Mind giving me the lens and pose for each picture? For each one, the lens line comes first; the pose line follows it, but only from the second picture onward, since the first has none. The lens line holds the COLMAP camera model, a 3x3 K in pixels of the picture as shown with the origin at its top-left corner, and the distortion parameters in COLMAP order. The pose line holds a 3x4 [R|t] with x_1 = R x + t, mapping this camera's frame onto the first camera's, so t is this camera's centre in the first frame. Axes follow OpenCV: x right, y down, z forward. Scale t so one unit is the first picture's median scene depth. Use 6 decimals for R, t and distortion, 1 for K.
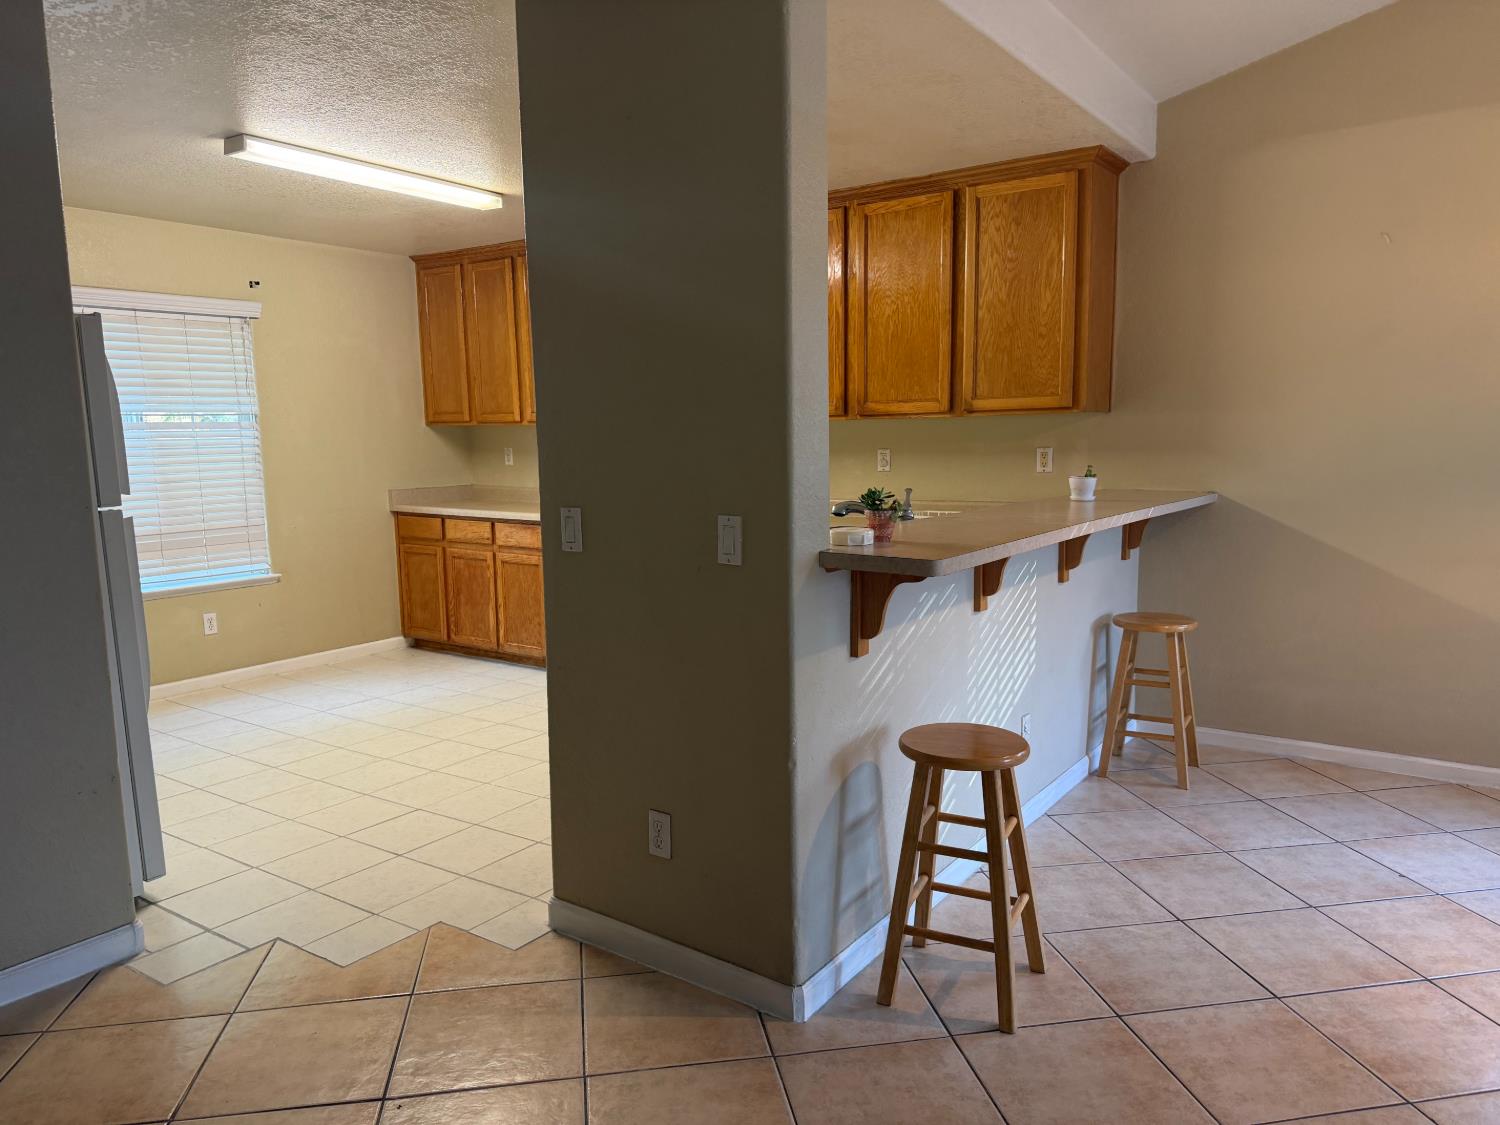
lens RADIAL K [[1052.1, 0, 750.6], [0, 1052.1, 566.0], [0, 0, 1]] dist [0.083211, -0.033924]
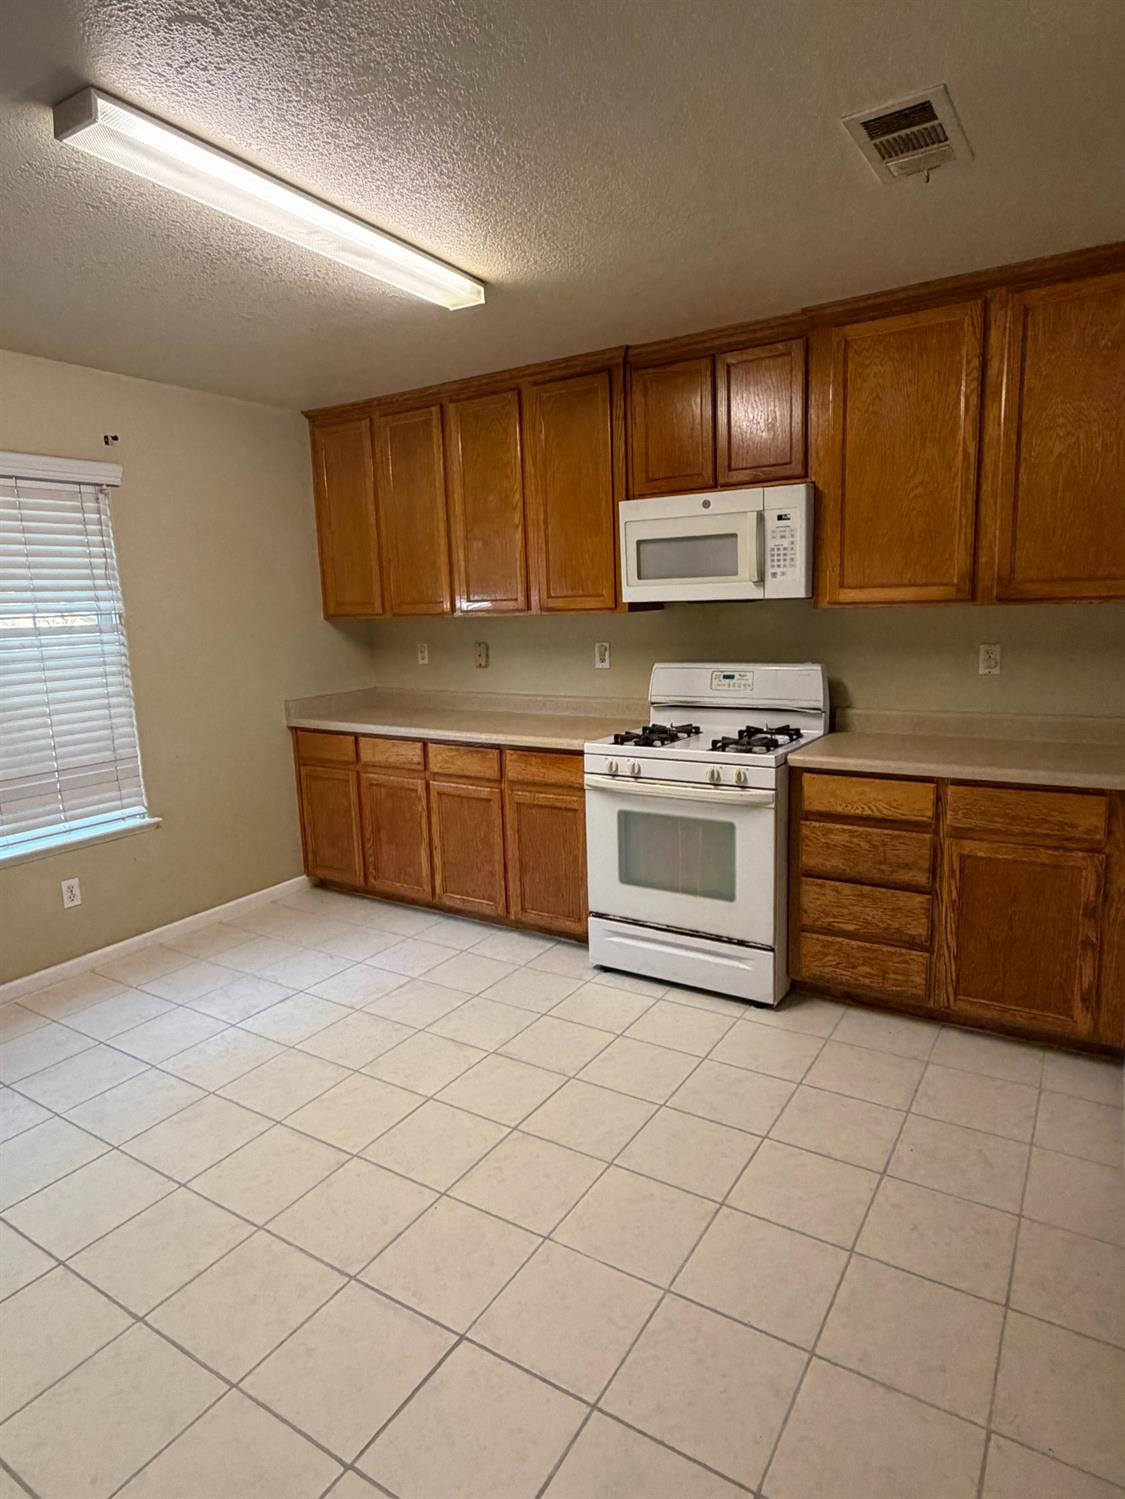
lens RADIAL K [[862.2, 0, 567.1], [0, 862.2, 753.4], [0, 0, 1]] dist [0.000440, 0.002047]
pose [[0.998565, -0.024531, 0.047613, -0.166560], [0.022641, 0.998950, 0.039837, -0.056116], [-0.048540, -0.038702, 0.998071, 0.348863]]
